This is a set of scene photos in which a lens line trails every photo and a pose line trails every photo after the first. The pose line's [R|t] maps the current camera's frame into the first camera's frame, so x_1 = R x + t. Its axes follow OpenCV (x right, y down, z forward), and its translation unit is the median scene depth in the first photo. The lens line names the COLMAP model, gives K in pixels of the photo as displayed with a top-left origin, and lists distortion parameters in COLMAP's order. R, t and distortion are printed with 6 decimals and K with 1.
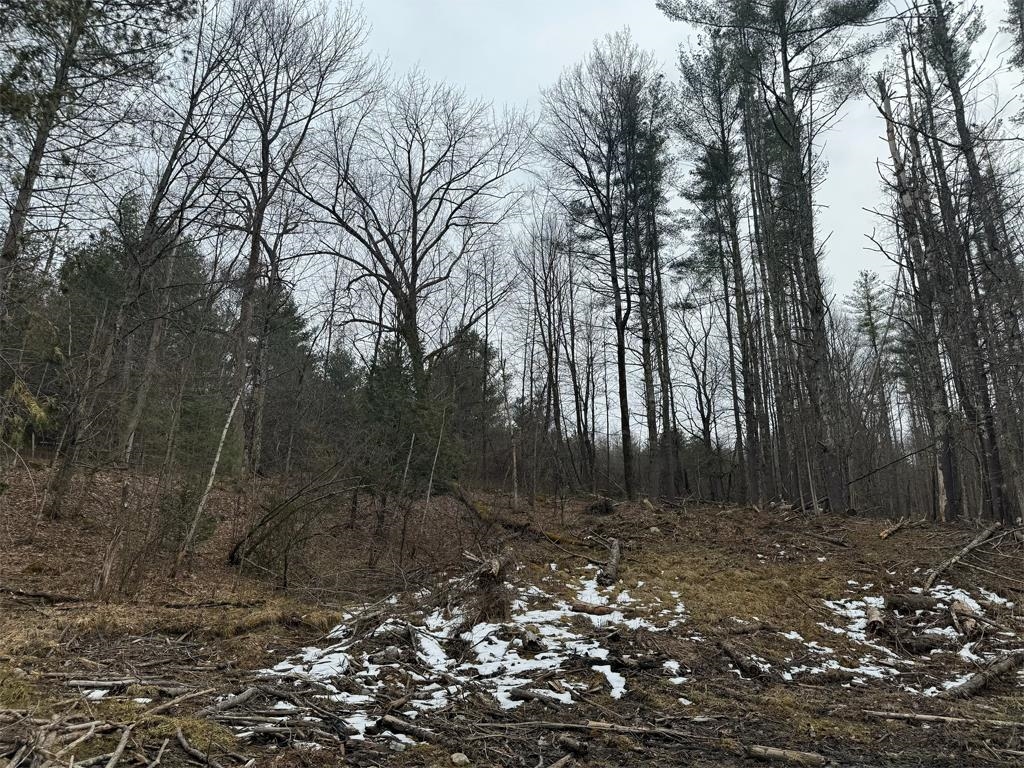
lens RADIAL K [[704.9, 0, 512.0], [0, 704.9, 384.0], [0, 0, 1]] dist [0.064048, -0.076806]
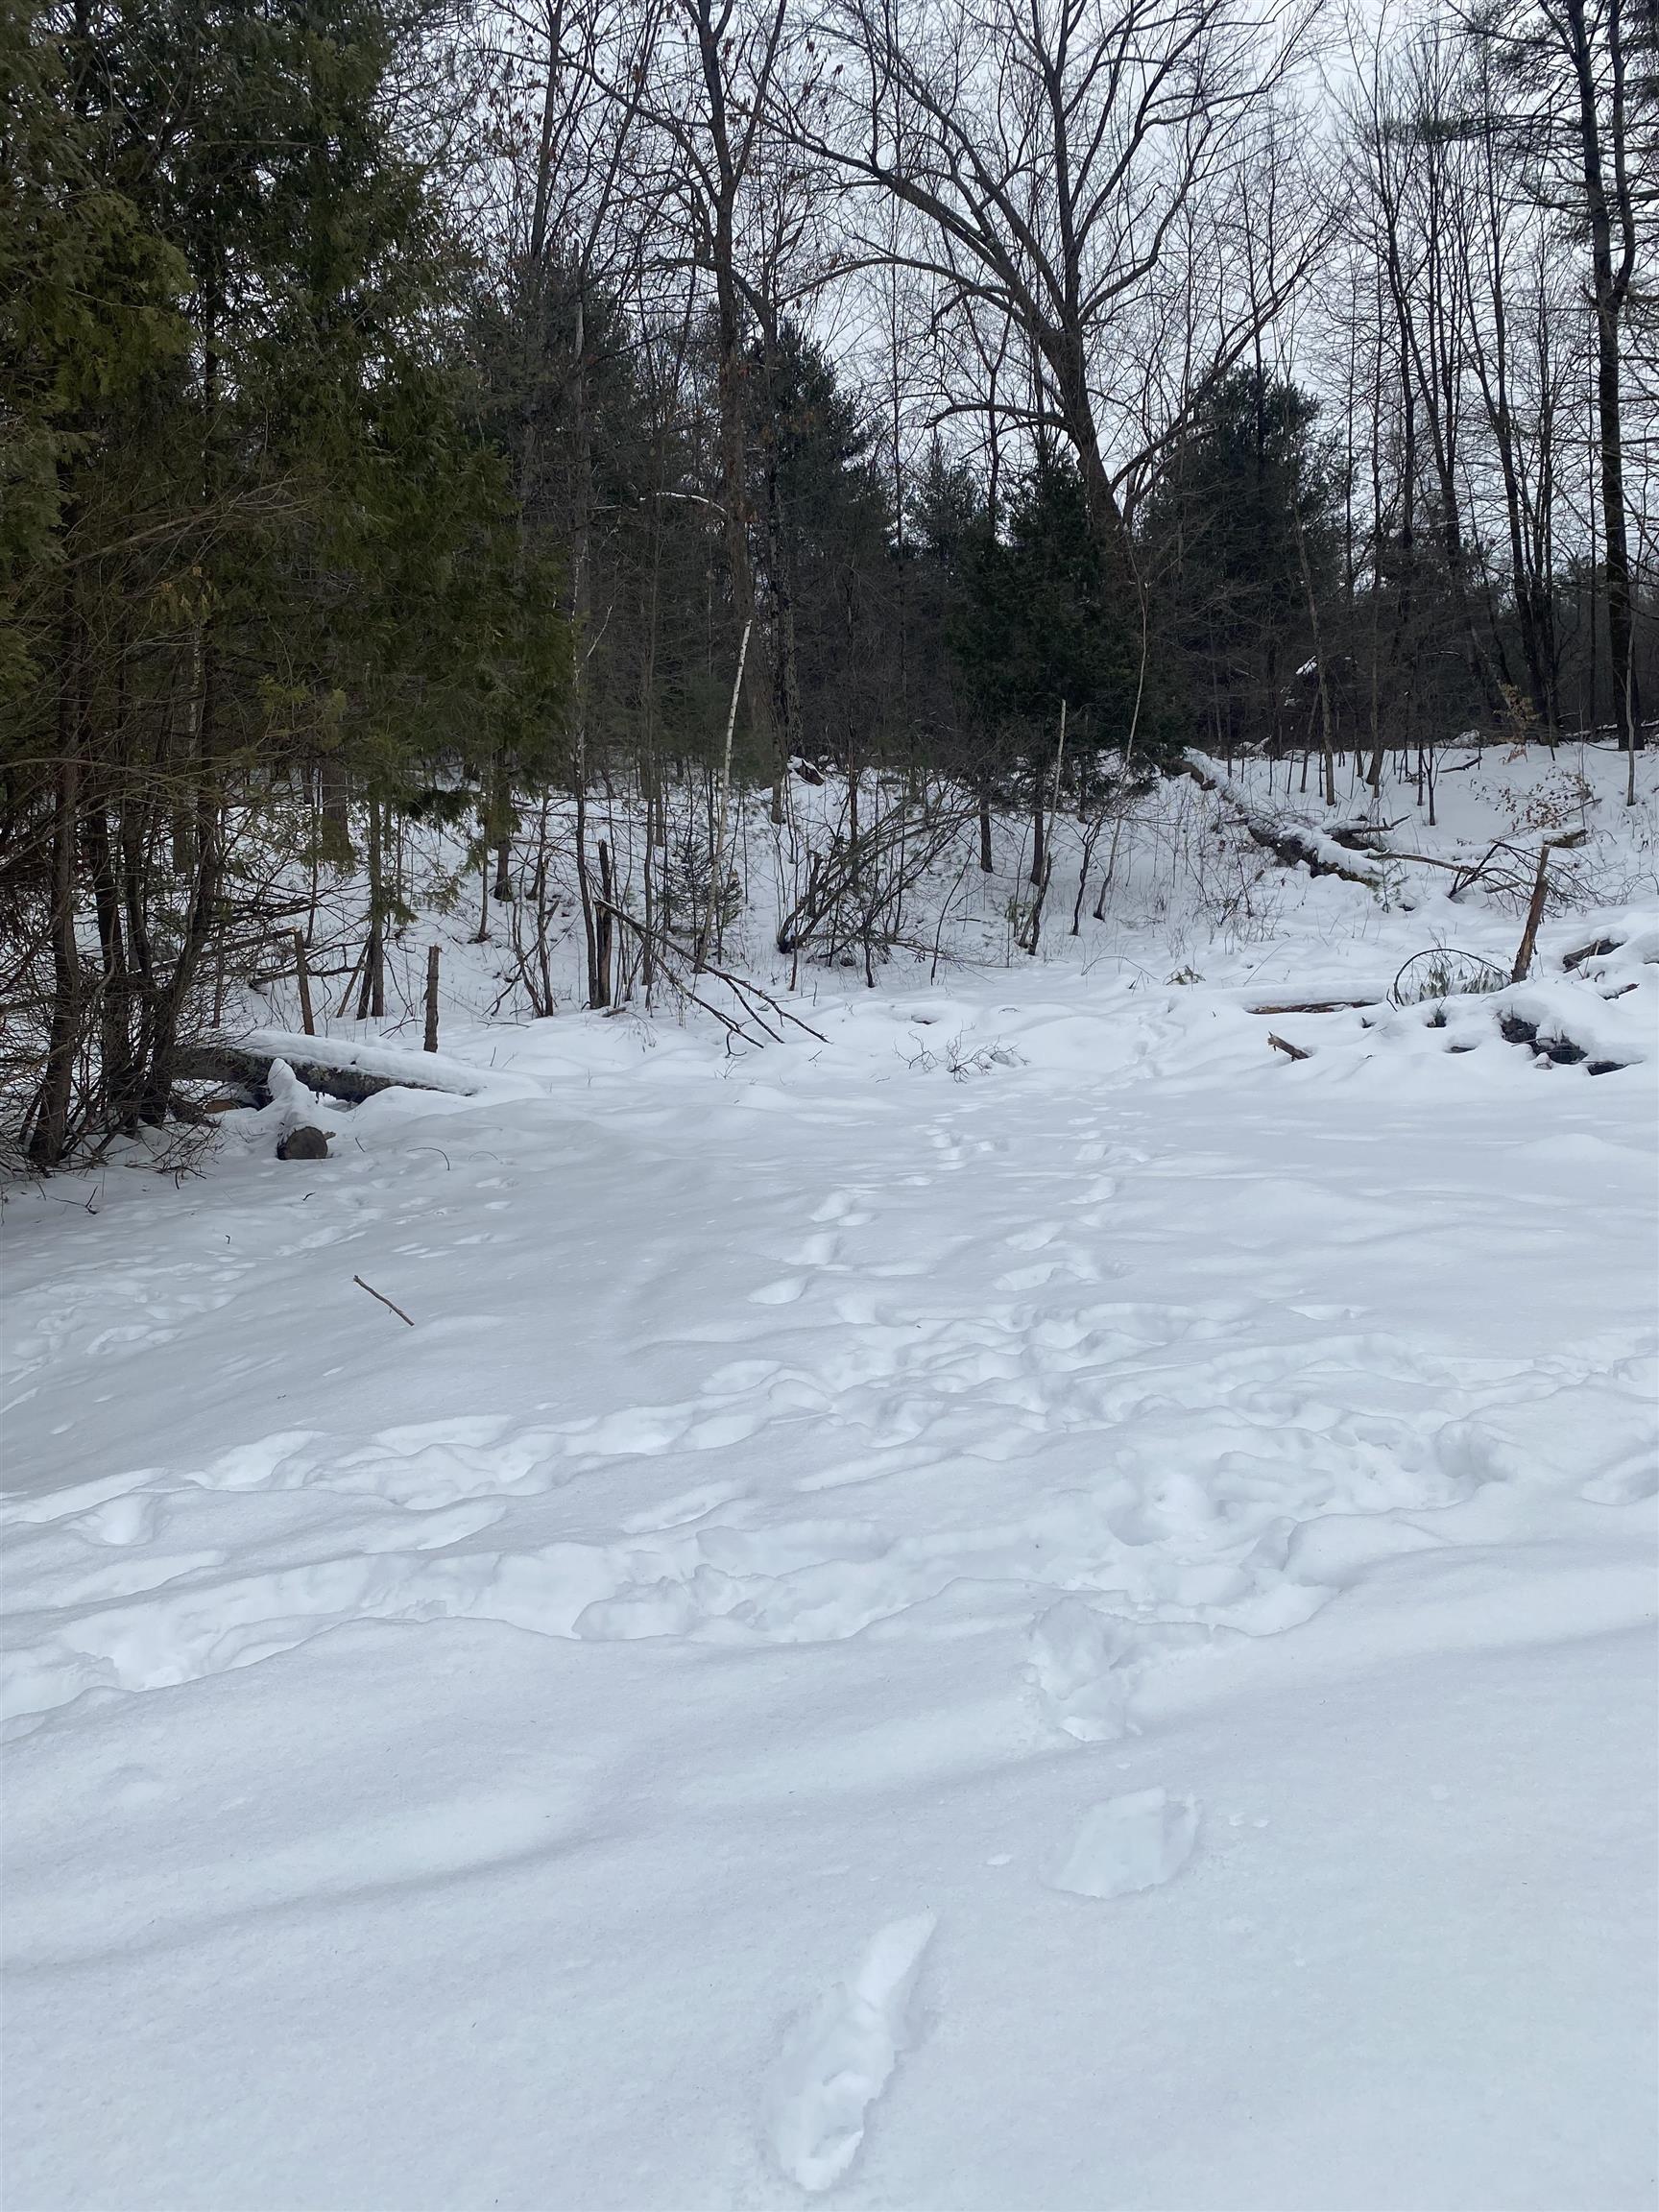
lens RADIAL K [[1719.0, 0, 829.5], [0, 1719.0, 1106.0], [0, 0, 1]] dist [0.001050, -0.000056]
pose [[0.937977, -0.034570, -0.344969, 0.112556], [0.150549, 0.936922, 0.315454, -0.054893], [0.312304, -0.347824, 0.884016, -0.251391]]
